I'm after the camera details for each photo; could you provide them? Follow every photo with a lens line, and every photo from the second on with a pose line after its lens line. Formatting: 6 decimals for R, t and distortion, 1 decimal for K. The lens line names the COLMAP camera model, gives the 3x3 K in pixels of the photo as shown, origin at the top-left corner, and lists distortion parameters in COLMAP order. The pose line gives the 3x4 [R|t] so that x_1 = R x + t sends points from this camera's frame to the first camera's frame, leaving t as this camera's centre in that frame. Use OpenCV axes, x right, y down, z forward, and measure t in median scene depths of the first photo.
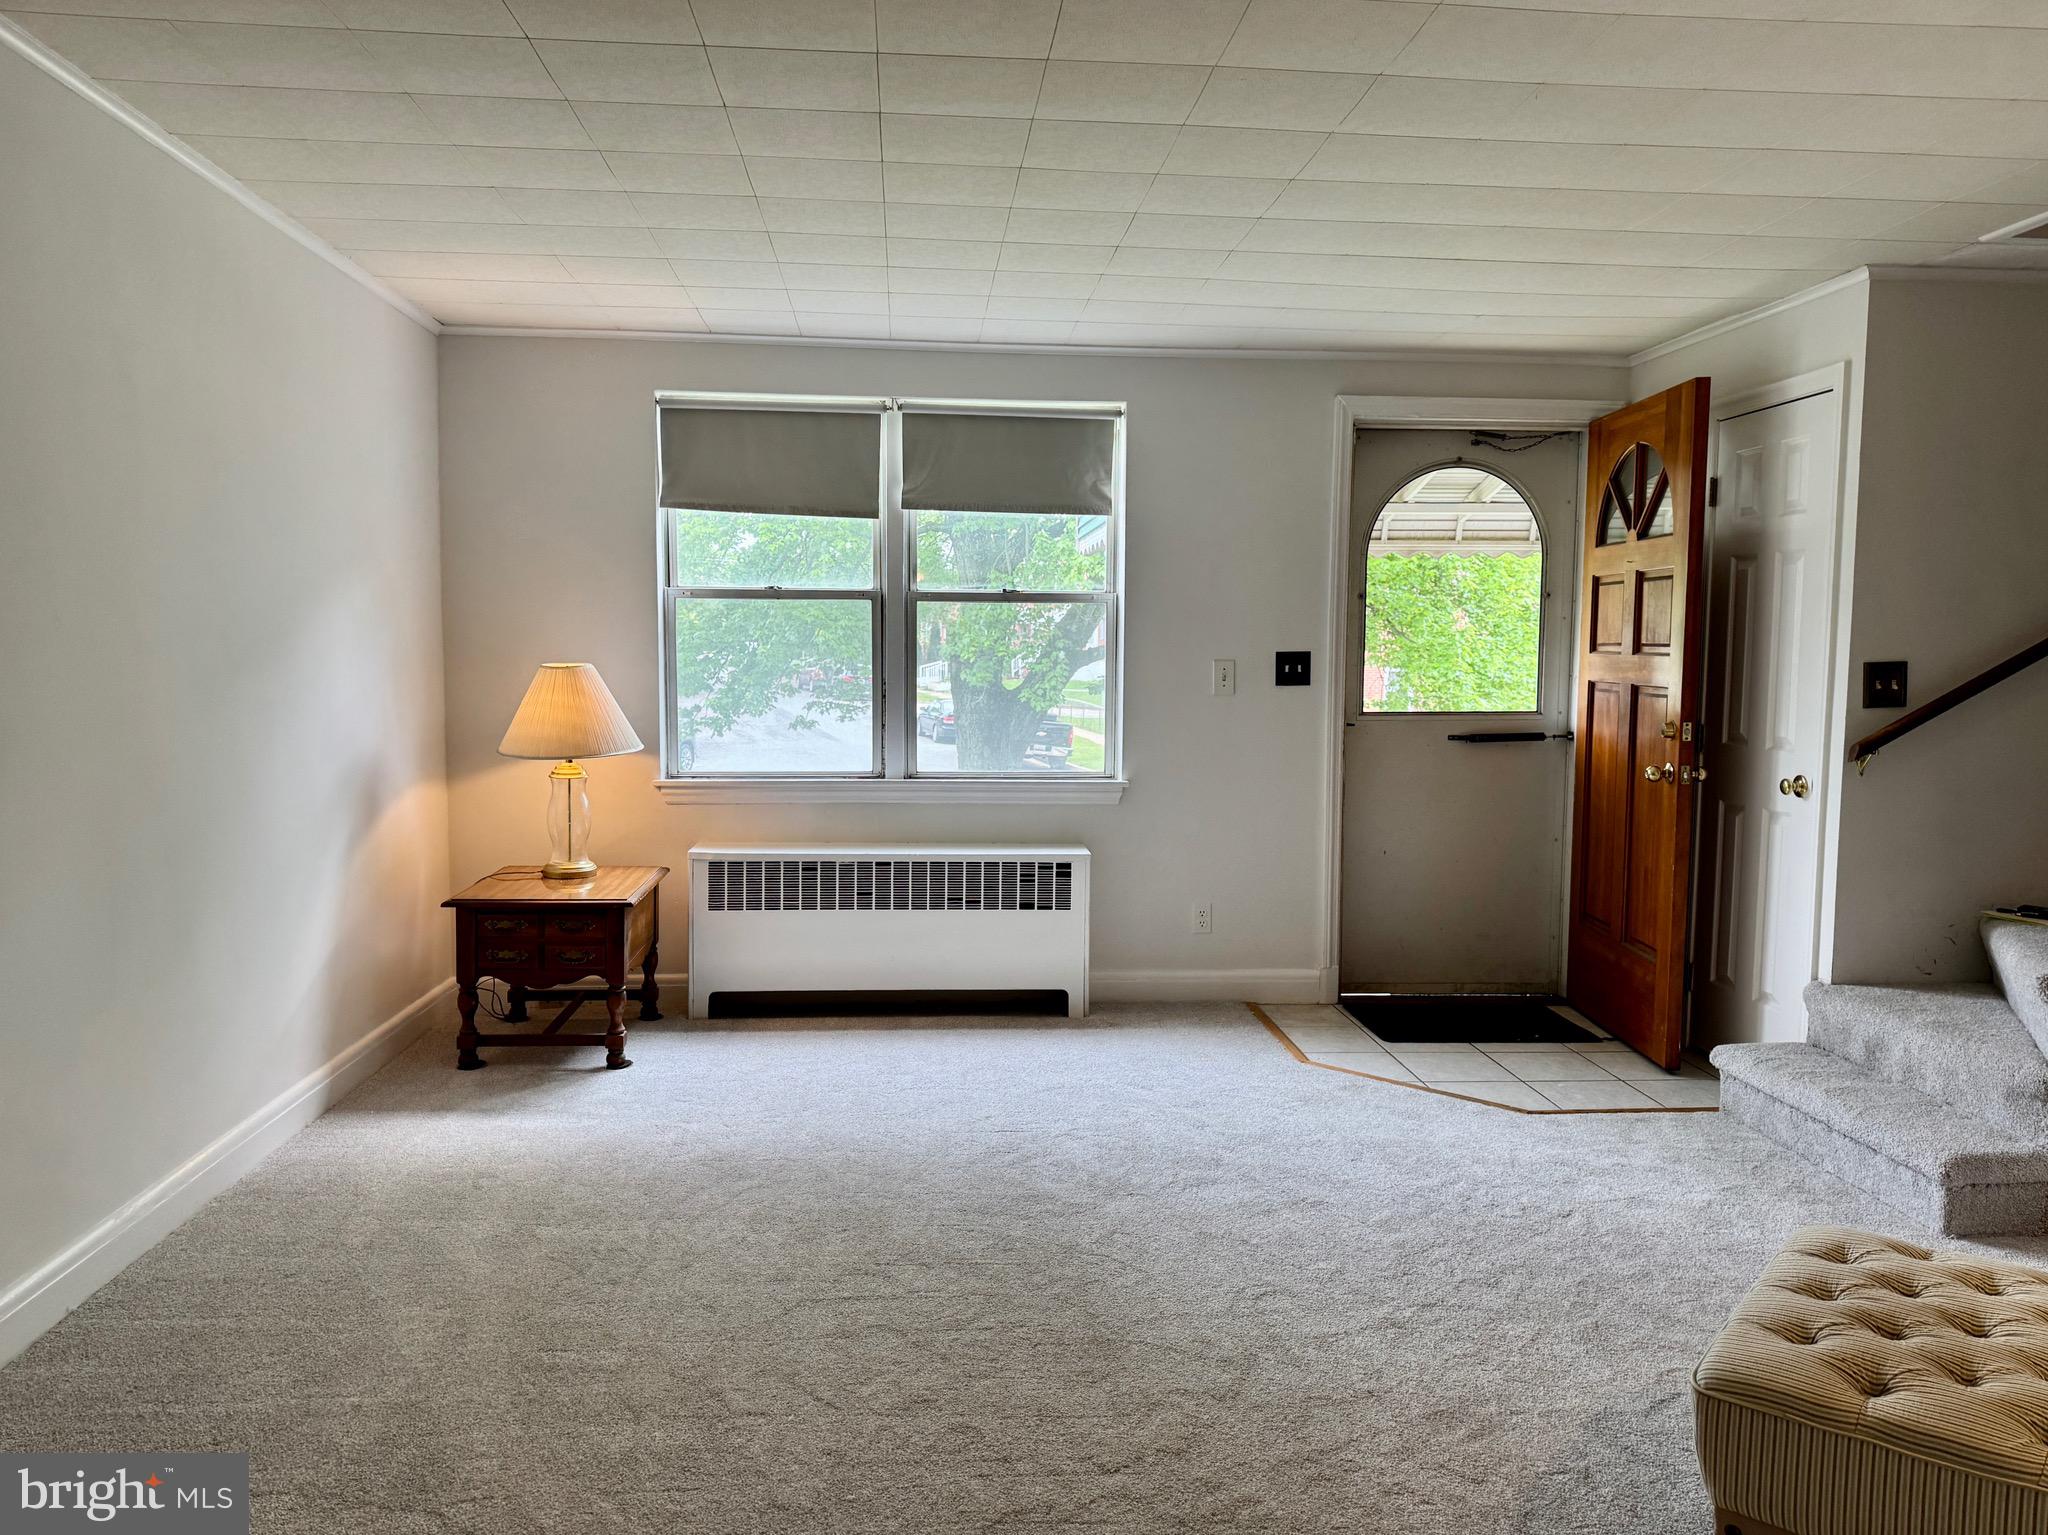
lens RADIAL K [[1445.9, 0, 1018.0], [0, 1445.9, 775.8], [0, 0, 1]] dist [0.113846, -0.176062]
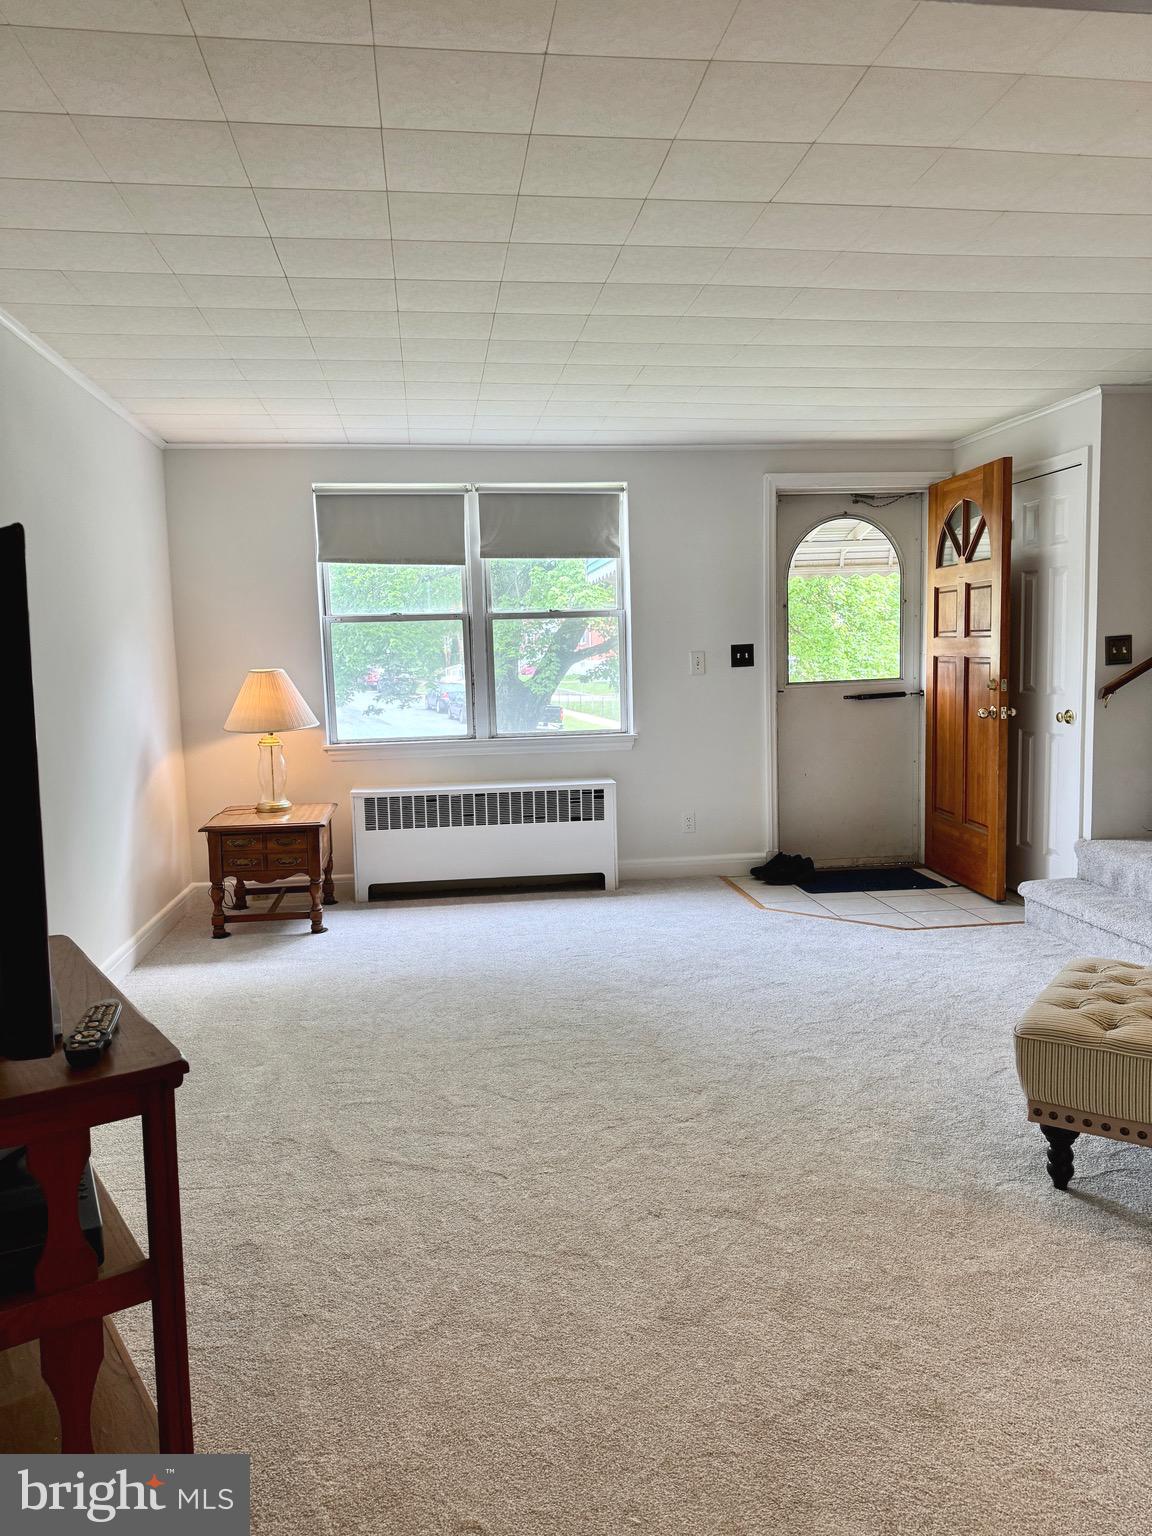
lens RADIAL K [[1060.6, 0, 574.4], [0, 1060.6, 773.2], [0, 0, 1]] dist [0.153291, -0.286086]
pose [[0.997695, -0.042383, 0.052989, -0.052258], [0.041025, 0.998808, 0.026465, 0.012754], [-0.054048, -0.024230, 0.998244, -0.111204]]
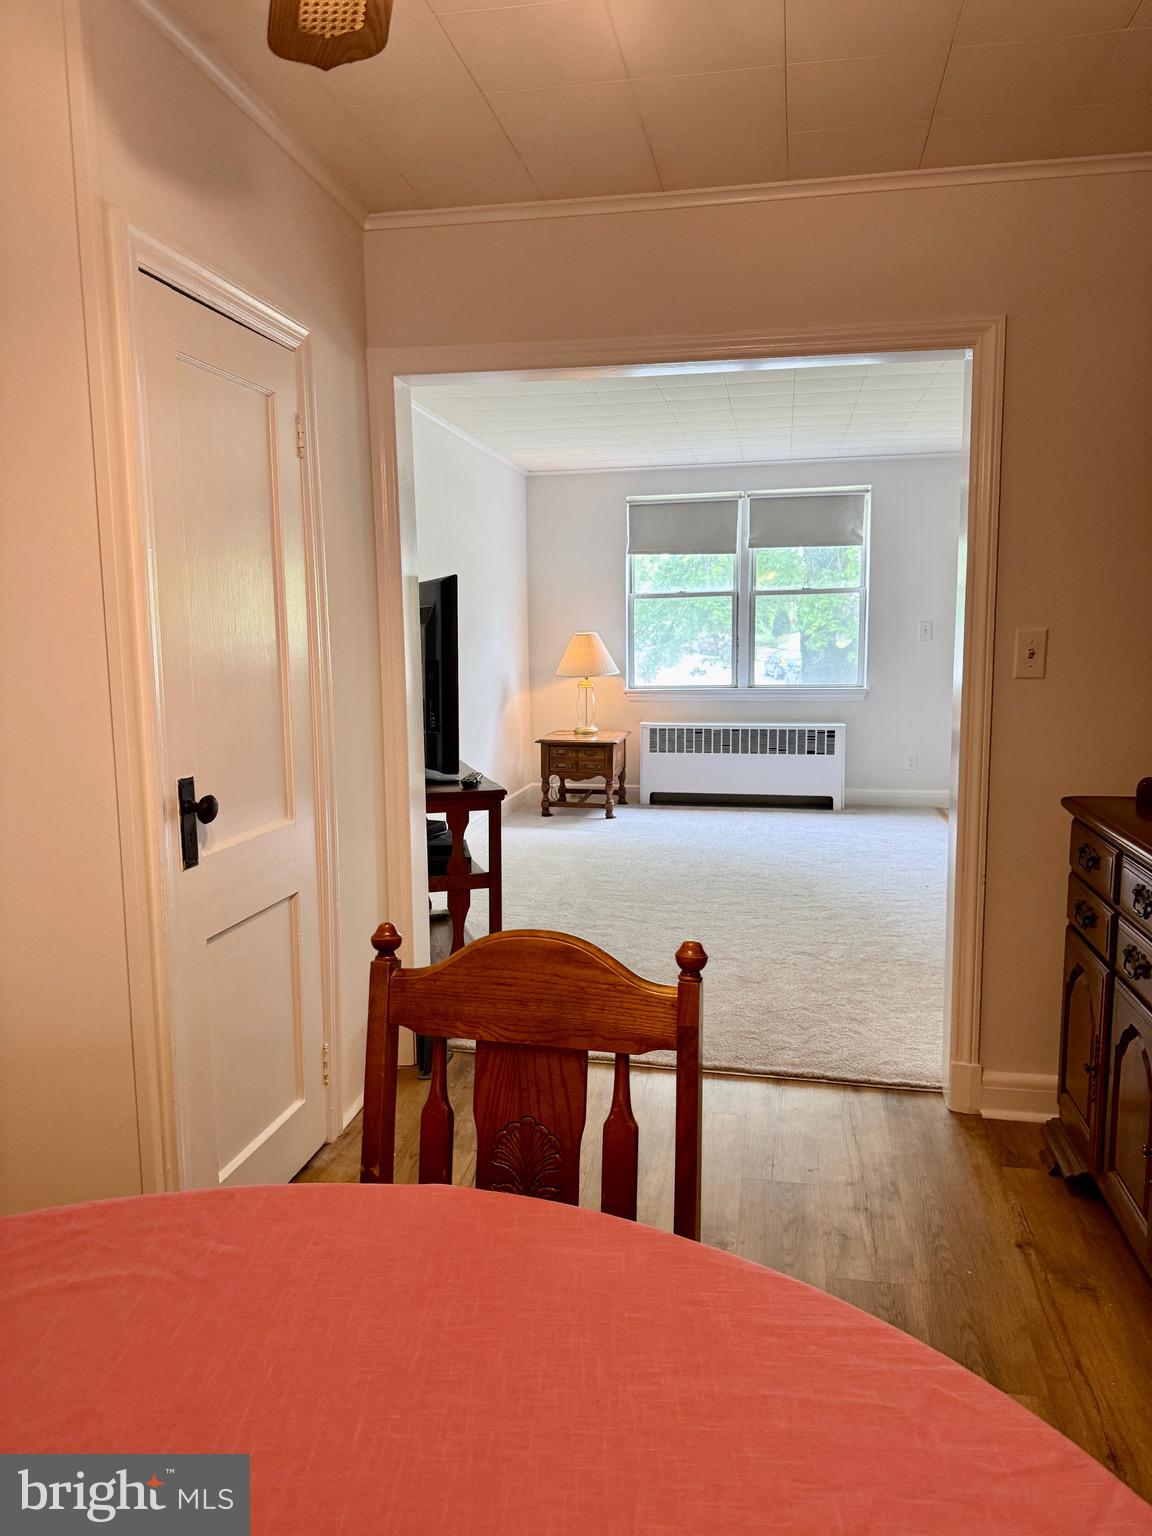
lens RADIAL K [[1090.3, 0, 565.0], [0, 1090.3, 773.7], [0, 0, 1]] dist [0.087564, -0.106608]
pose [[0.962053, 0.013027, -0.272551, 0.089899], [-0.000149, 0.998885, 0.047217, 0.049176], [0.272862, -0.045385, 0.960982, -0.501365]]
